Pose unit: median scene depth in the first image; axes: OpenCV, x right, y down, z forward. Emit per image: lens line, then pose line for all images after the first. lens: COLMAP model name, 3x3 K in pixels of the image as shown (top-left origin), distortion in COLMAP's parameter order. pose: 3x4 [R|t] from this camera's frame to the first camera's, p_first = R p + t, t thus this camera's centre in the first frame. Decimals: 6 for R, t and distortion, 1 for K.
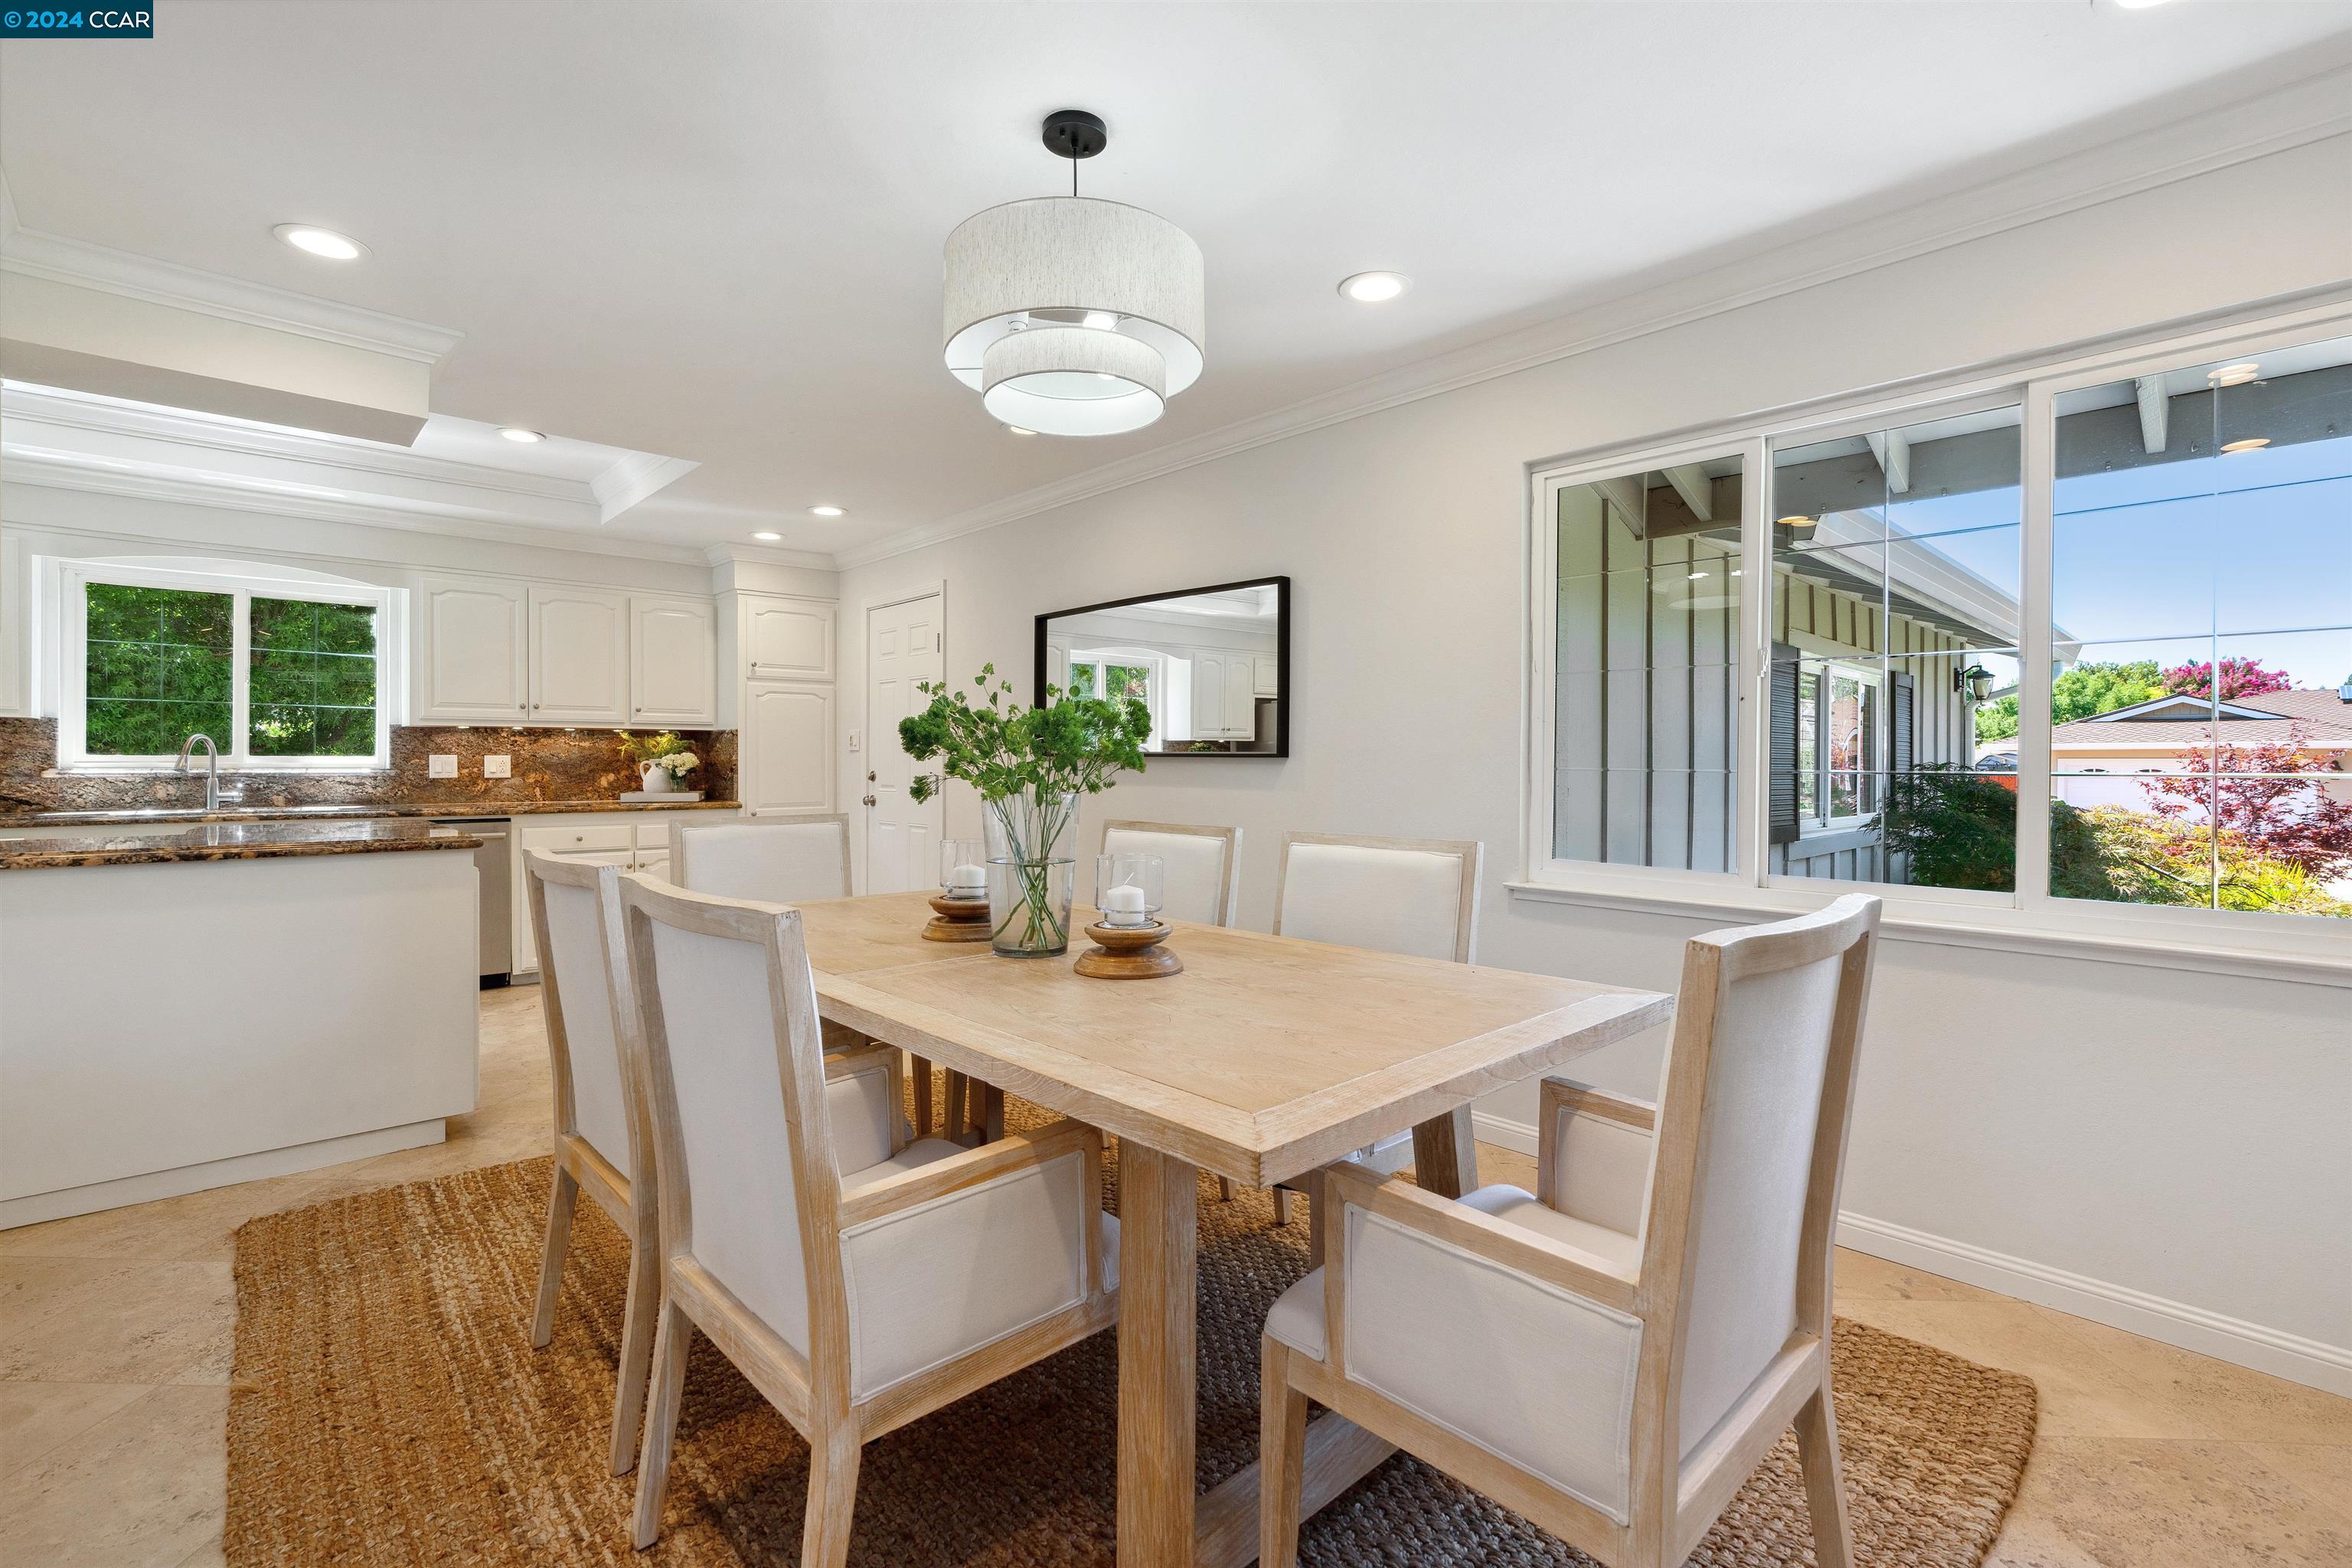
lens RADIAL K [[1052.6, 0, 1181.9], [0, 1052.6, 774.1], [0, 0, 1]] dist [-0.004290, -0.000324]
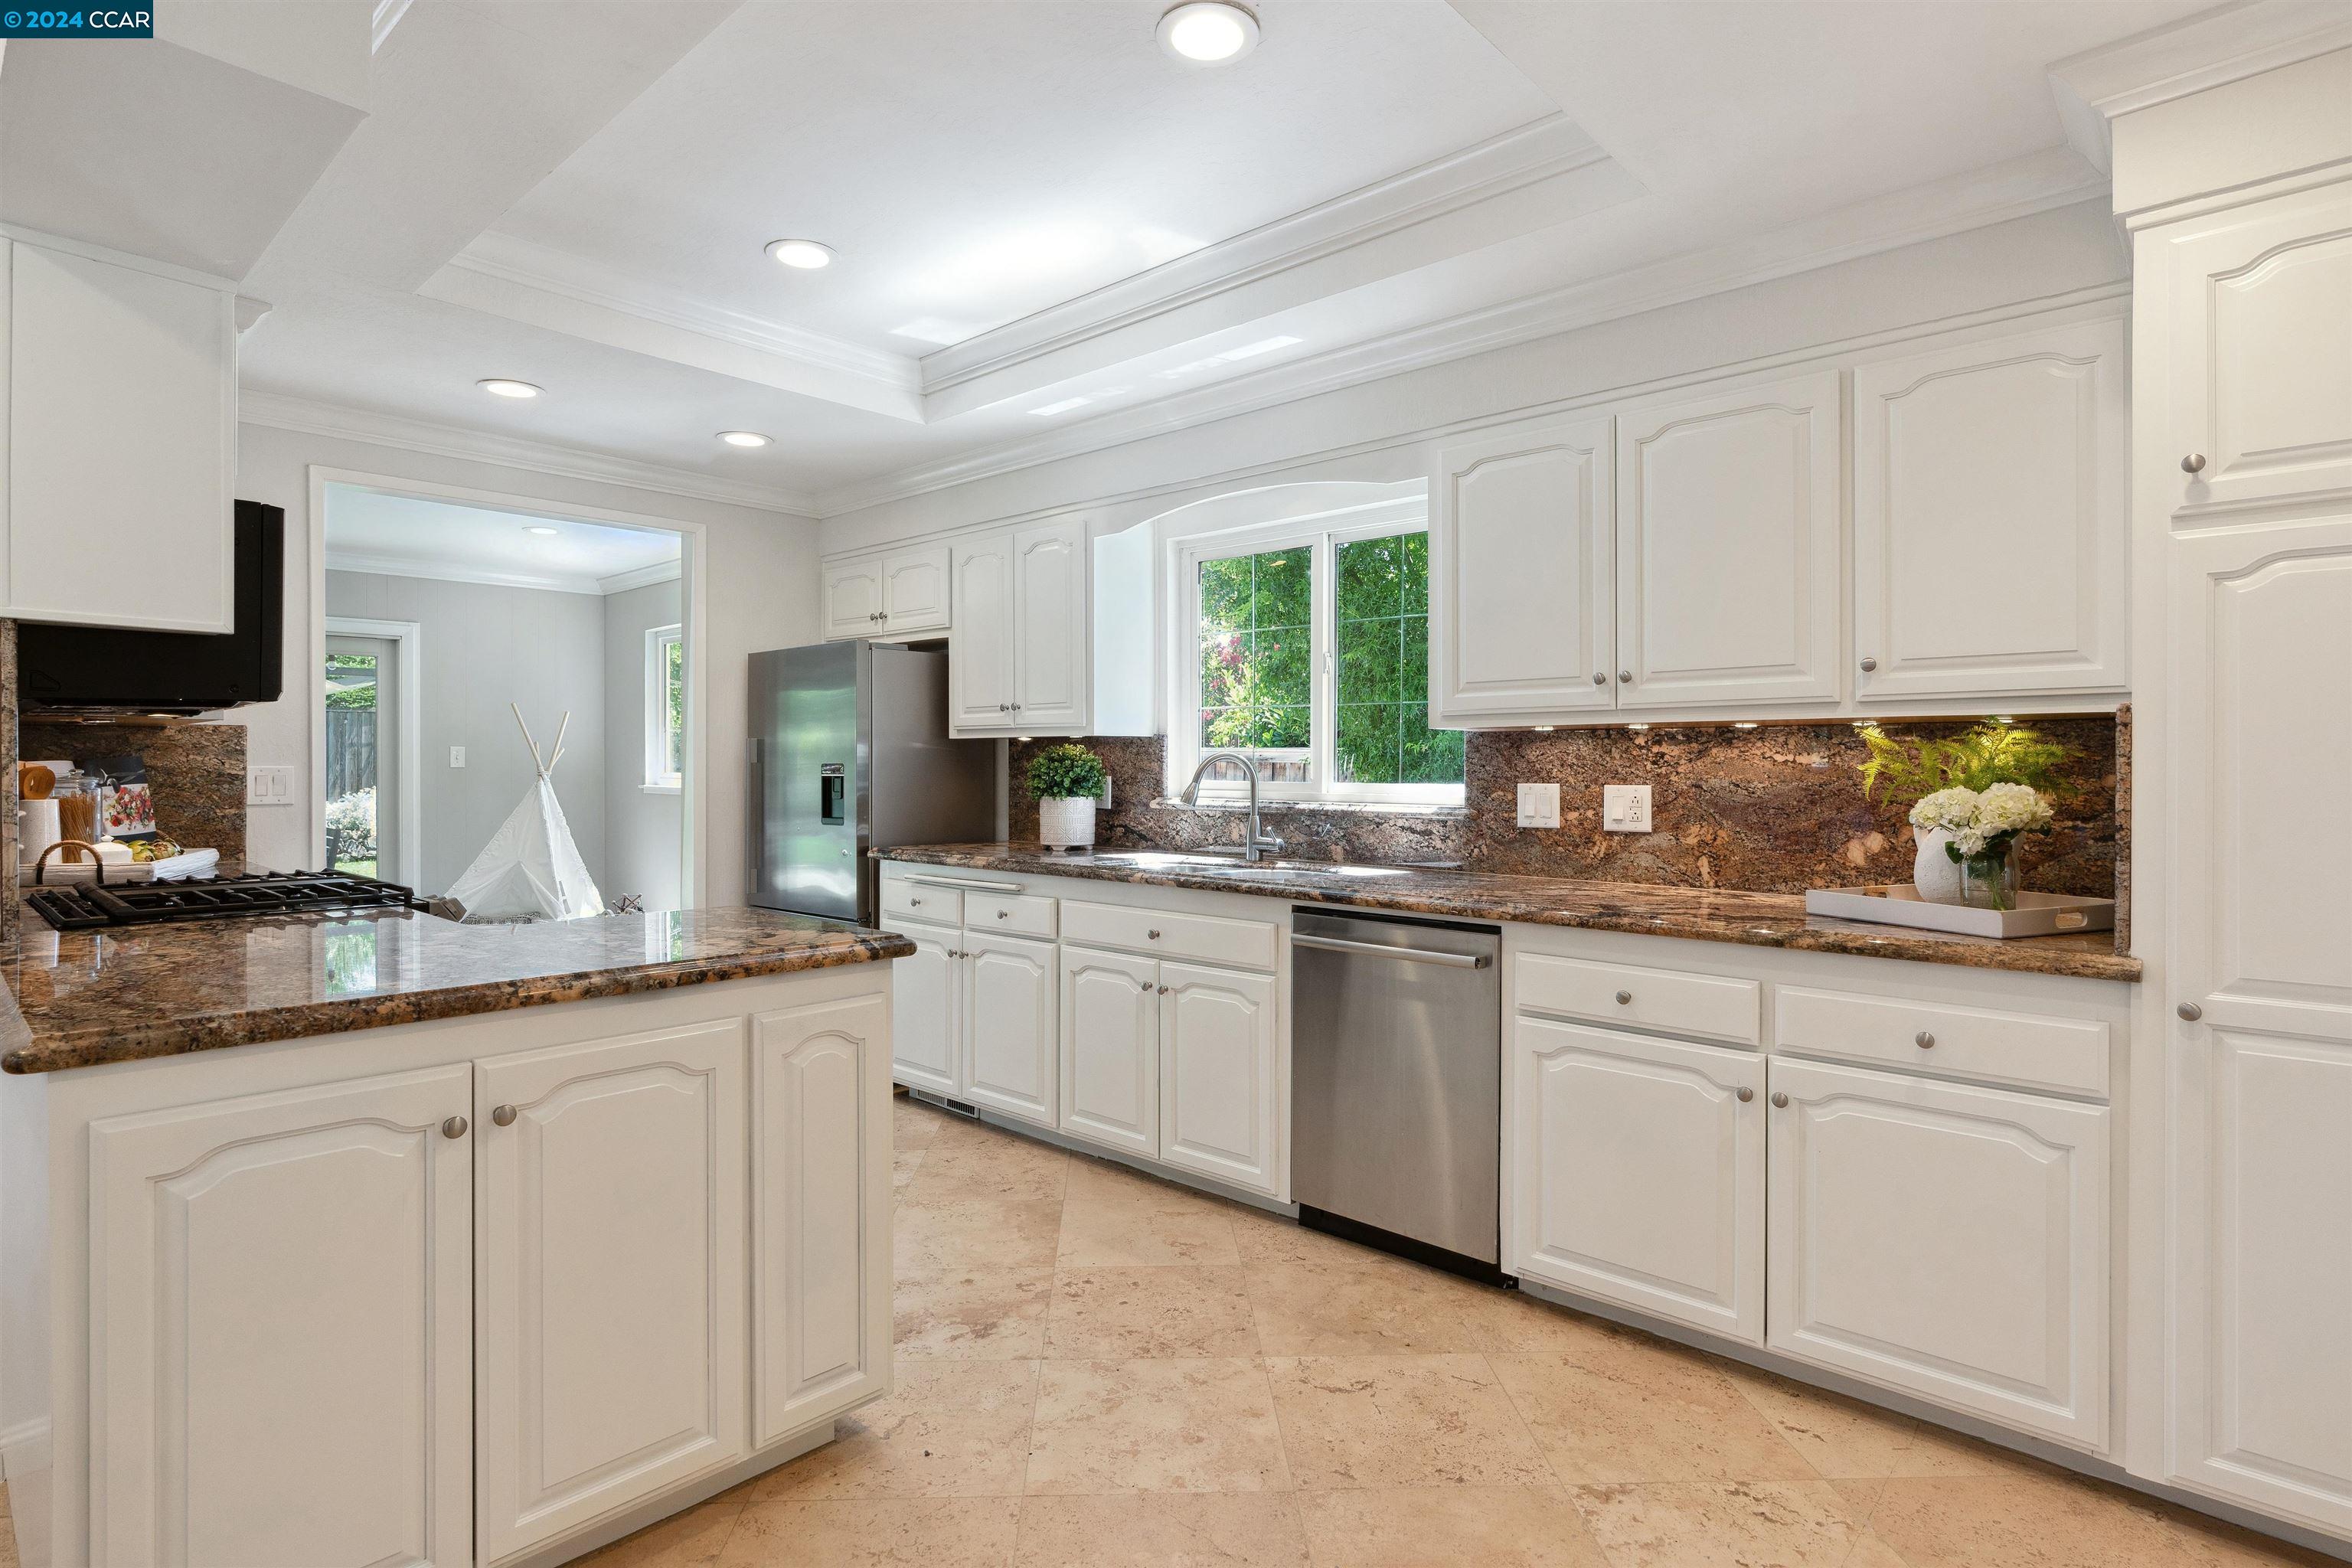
lens RADIAL K [[1201.5, 0, 1178.7], [0, 1201.5, 759.8], [0, 0, 1]] dist [-0.000795, 0.000081]
pose [[0.071417, -0.004126, -0.997438, -0.121151], [-0.012722, 0.999906, -0.005047, -0.024010], [0.997365, 0.013050, 0.071358, 0.761514]]
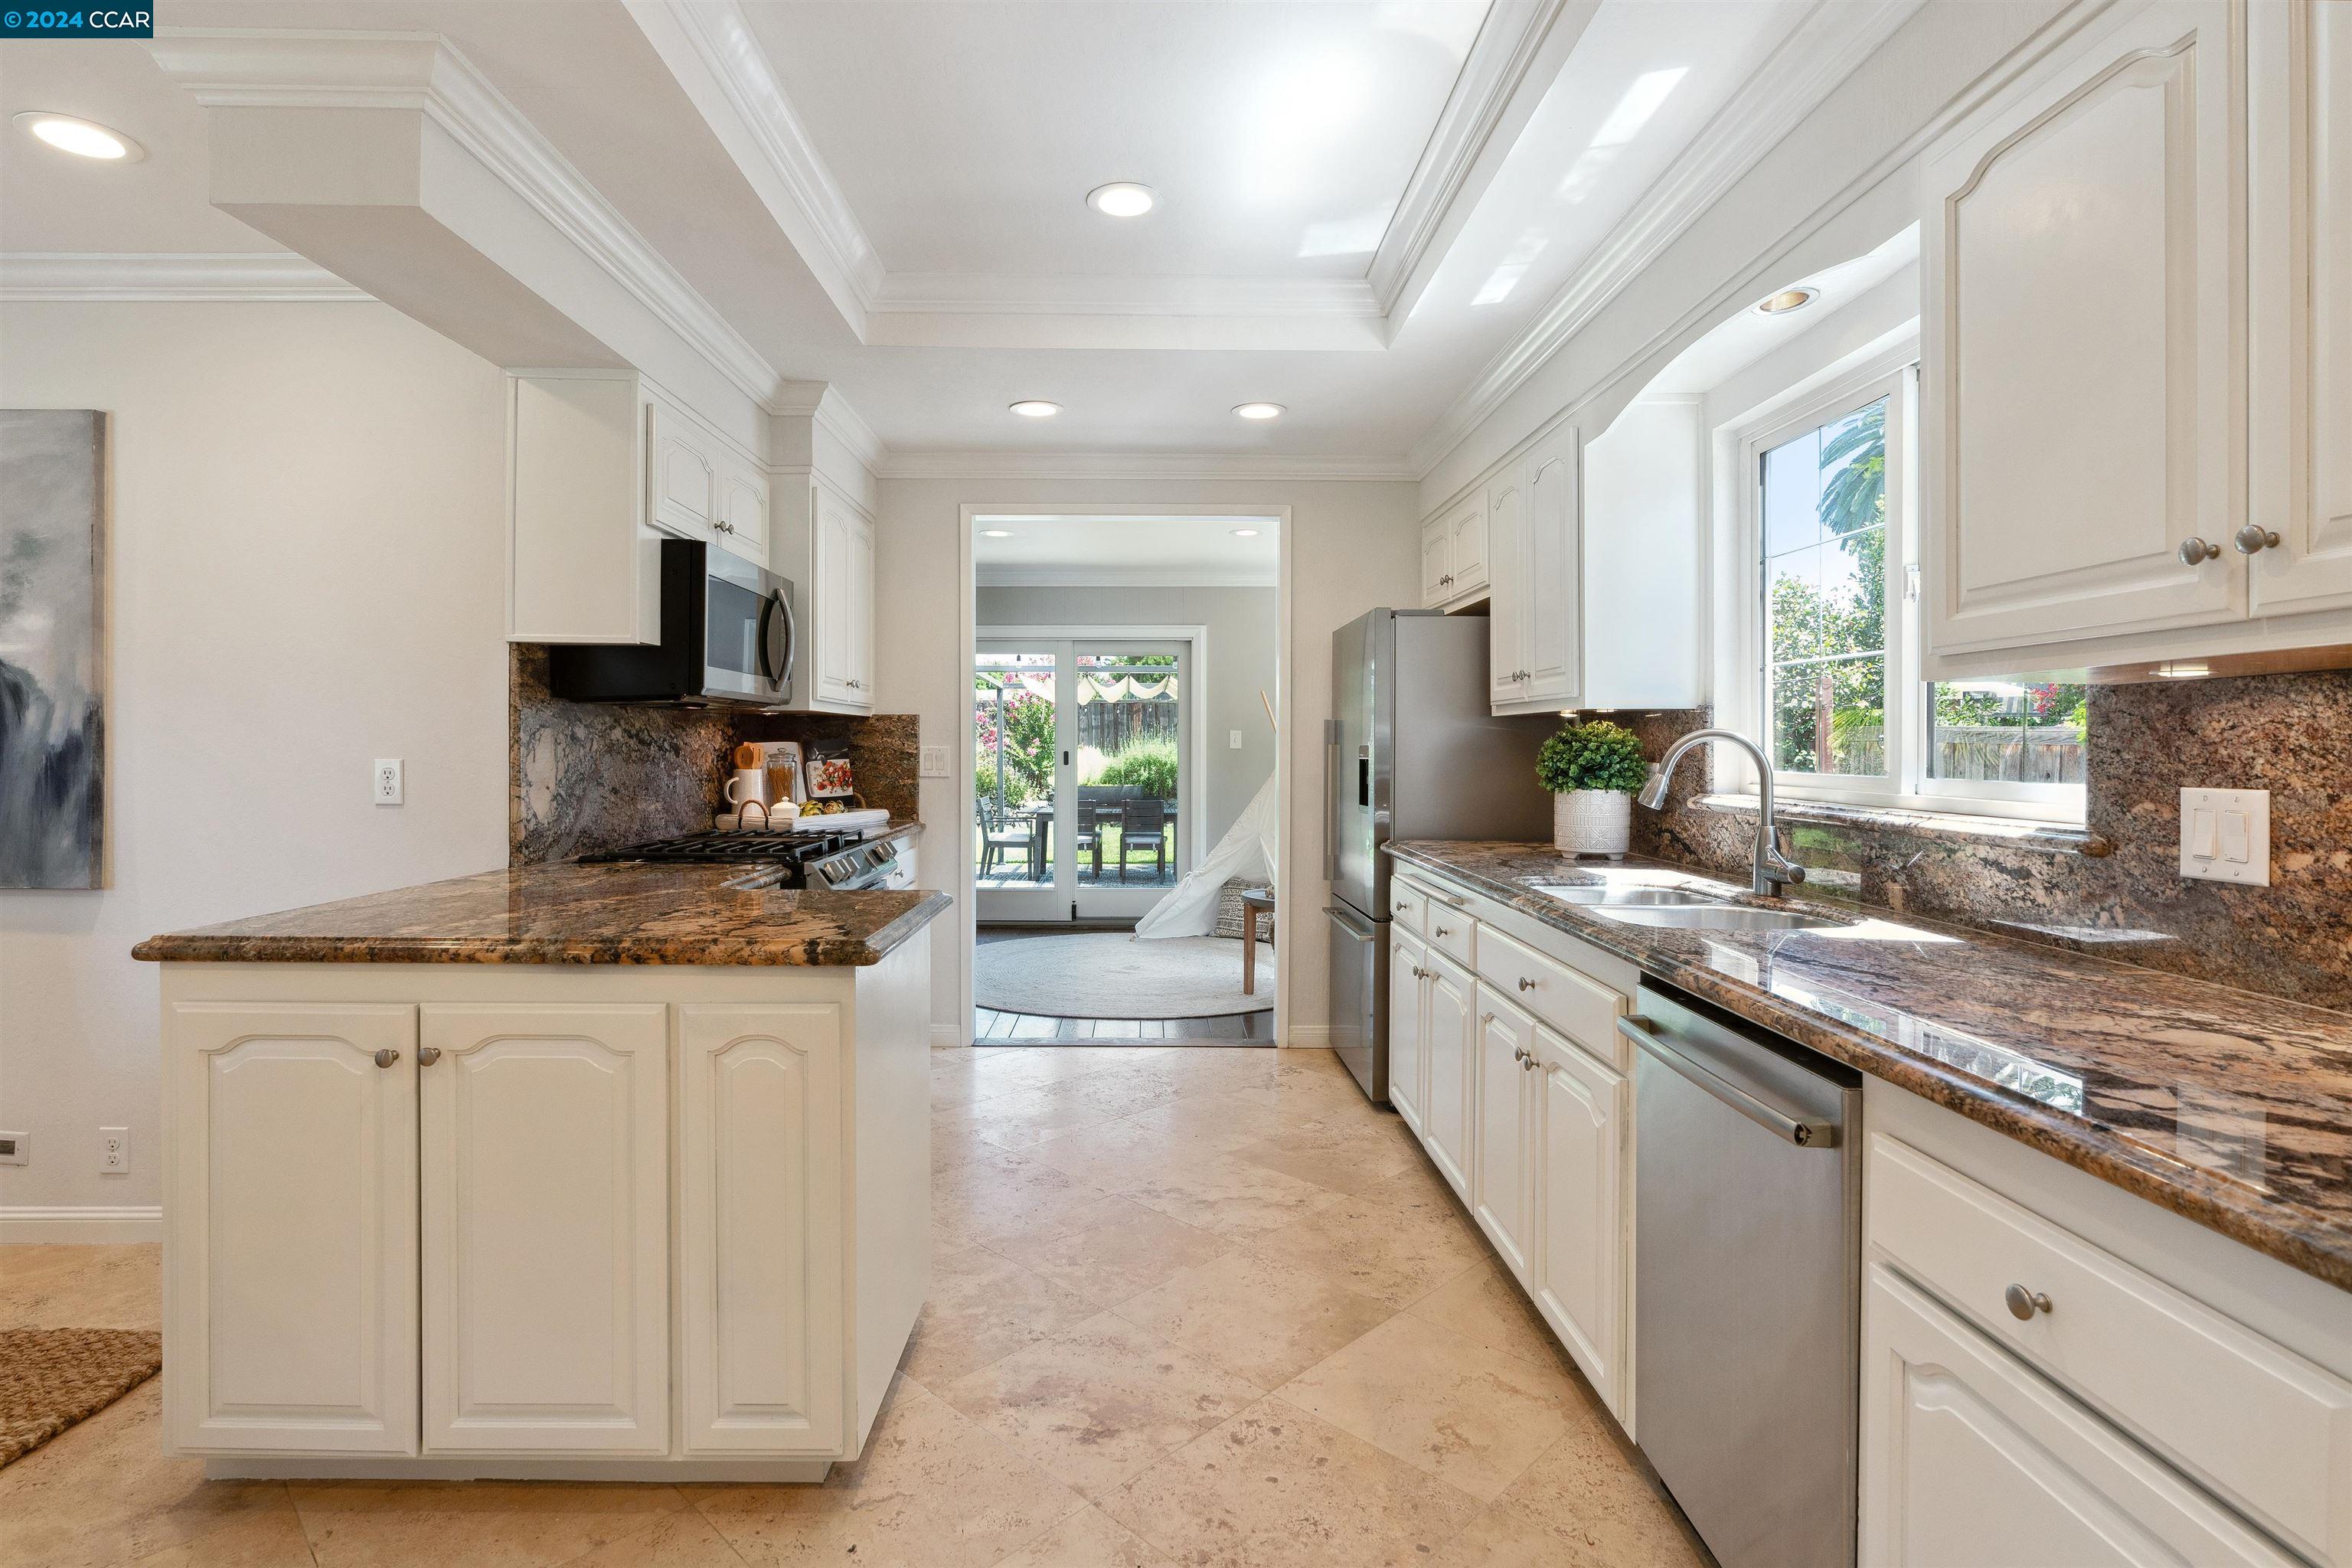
lens RADIAL K [[1169.3, 0, 1151.9], [0, 1169.3, 745.2], [0, 0, 1]] dist [-0.006018, 0.000145]
pose [[-0.680859, -0.002767, -0.732409, -0.324369], [-0.012483, 0.999891, 0.007827, -0.026707], [0.732308, 0.014472, -0.680820, 0.977443]]
